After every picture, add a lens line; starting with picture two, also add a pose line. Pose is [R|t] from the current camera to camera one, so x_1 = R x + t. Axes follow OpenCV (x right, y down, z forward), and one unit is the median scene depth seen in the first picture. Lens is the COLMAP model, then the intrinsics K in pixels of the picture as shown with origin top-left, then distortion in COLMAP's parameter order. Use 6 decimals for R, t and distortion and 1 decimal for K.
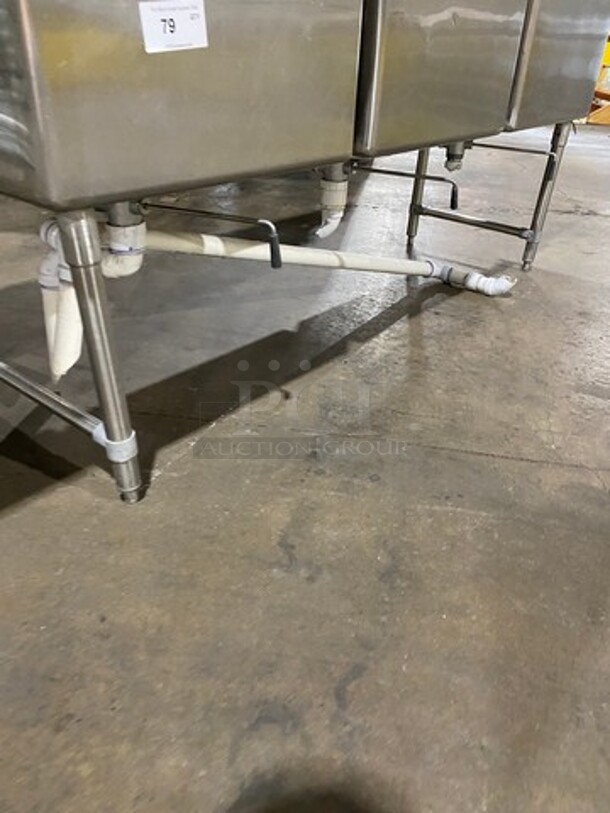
lens RADIAL K [[601.8, 0, 308.4], [0, 601.8, 404.8], [0, 0, 1]] dist [0.039329, -0.002611]
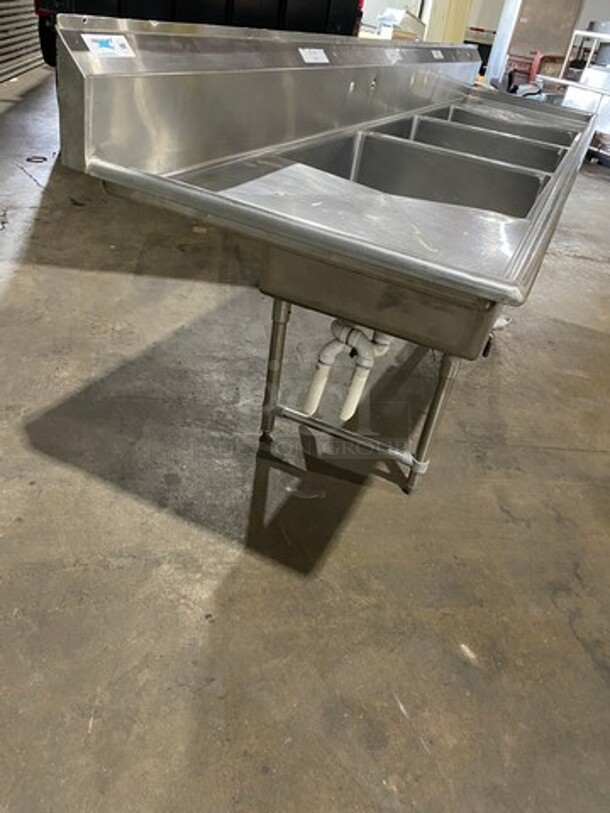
lens RADIAL K [[601.8, 0, 308.4], [0, 601.8, 404.8], [0, 0, 1]] dist [0.039329, -0.002611]
pose [[0.951364, -0.052017, 0.303647, -1.216461], [0.027218, 0.995980, 0.085341, -0.283222], [-0.306865, -0.072926, 0.948955, -0.598122]]
